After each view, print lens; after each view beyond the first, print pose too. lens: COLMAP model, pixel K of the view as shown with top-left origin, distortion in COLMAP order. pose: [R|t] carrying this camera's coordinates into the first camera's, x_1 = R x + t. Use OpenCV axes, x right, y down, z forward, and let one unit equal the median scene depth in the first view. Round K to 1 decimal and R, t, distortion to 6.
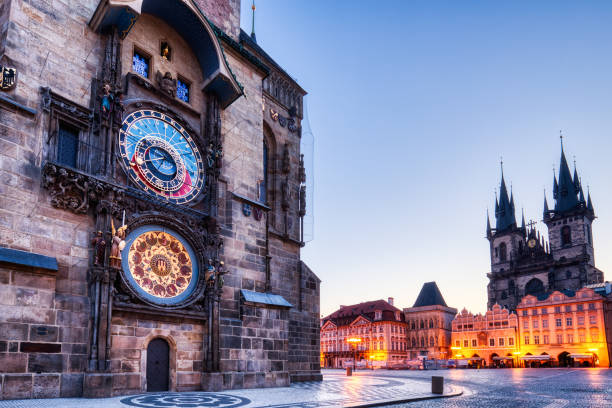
lens RADIAL K [[351.3, 0, 298.3], [0, 351.3, 328.4], [0, 0, 1]] dist [-0.006661, -0.001011]
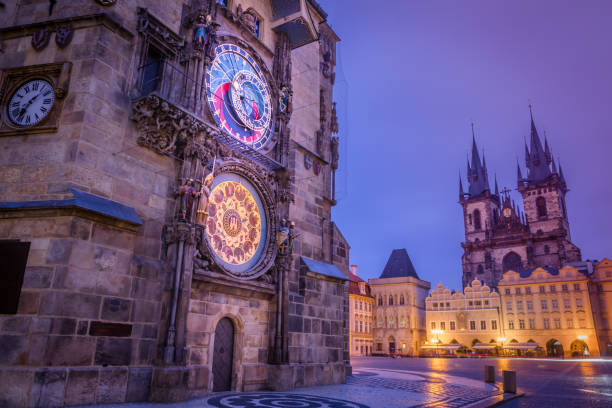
lens RADIAL K [[445.6, 0, 309.5], [0, 445.6, 206.0], [0, 0, 1]] dist [-0.000734, -0.008849]
pose [[0.979466, 0.077639, 0.186063, -0.322352], [-0.037801, 0.977232, -0.208781, -0.010484], [-0.198036, 0.197460, 0.960100, -0.009512]]
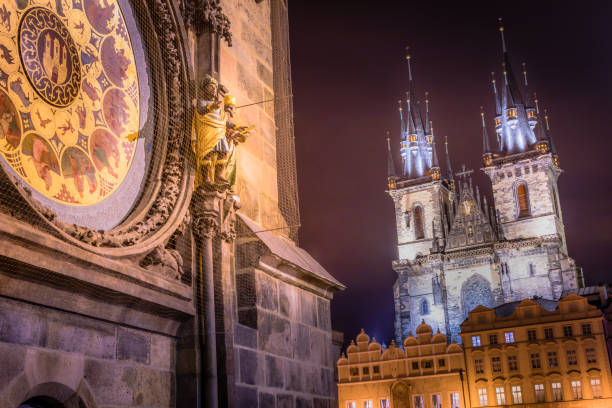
lens RADIAL K [[781.7, 0, 295.6], [0, 781.7, 205.1], [0, 0, 1]] dist [0.022223, 0.036319]
pose [[0.911454, 0.072679, 0.404930, -0.348027], [0.017816, 0.976375, -0.215347, 0.014562], [-0.411015, 0.203493, 0.888626, 0.406580]]
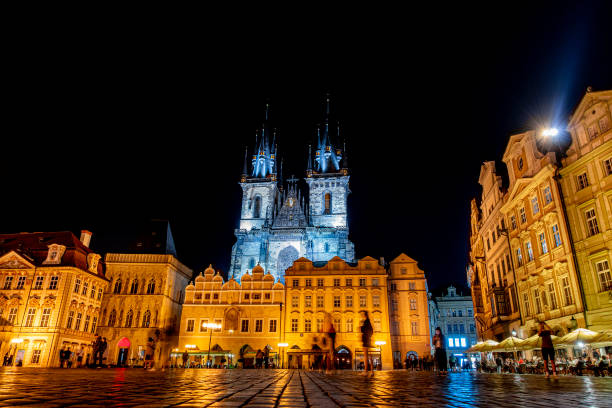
lens RADIAL K [[403.4, 0, 296.7], [0, 403.4, 203.9], [0, 0, 1]] dist [-0.026200, 0.000074]
pose [[0.712901, 0.274643, 0.645246, 0.642344], [-0.081918, 0.946434, -0.312334, 0.323798], [-0.696463, 0.169806, 0.697212, 2.594752]]
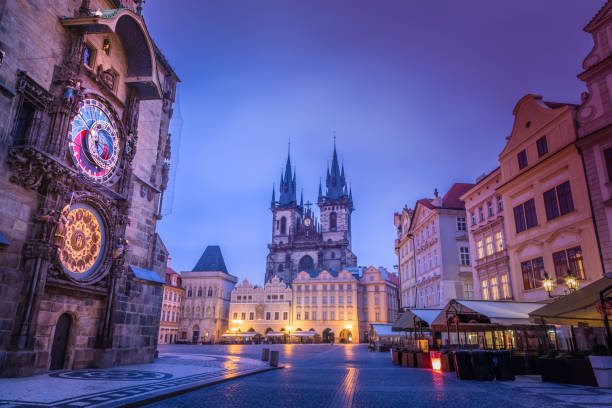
lens RADIAL K [[421.2, 0, 303.4], [0, 421.2, 208.1], [0, 0, 1]] dist [0.041096, 0.000469]
pose [[0.816829, 0.179261, 0.548321, -0.436023], [-0.068921, 0.974011, -0.215759, -0.037616], [-0.572748, 0.138447, 0.807956, -0.322485]]
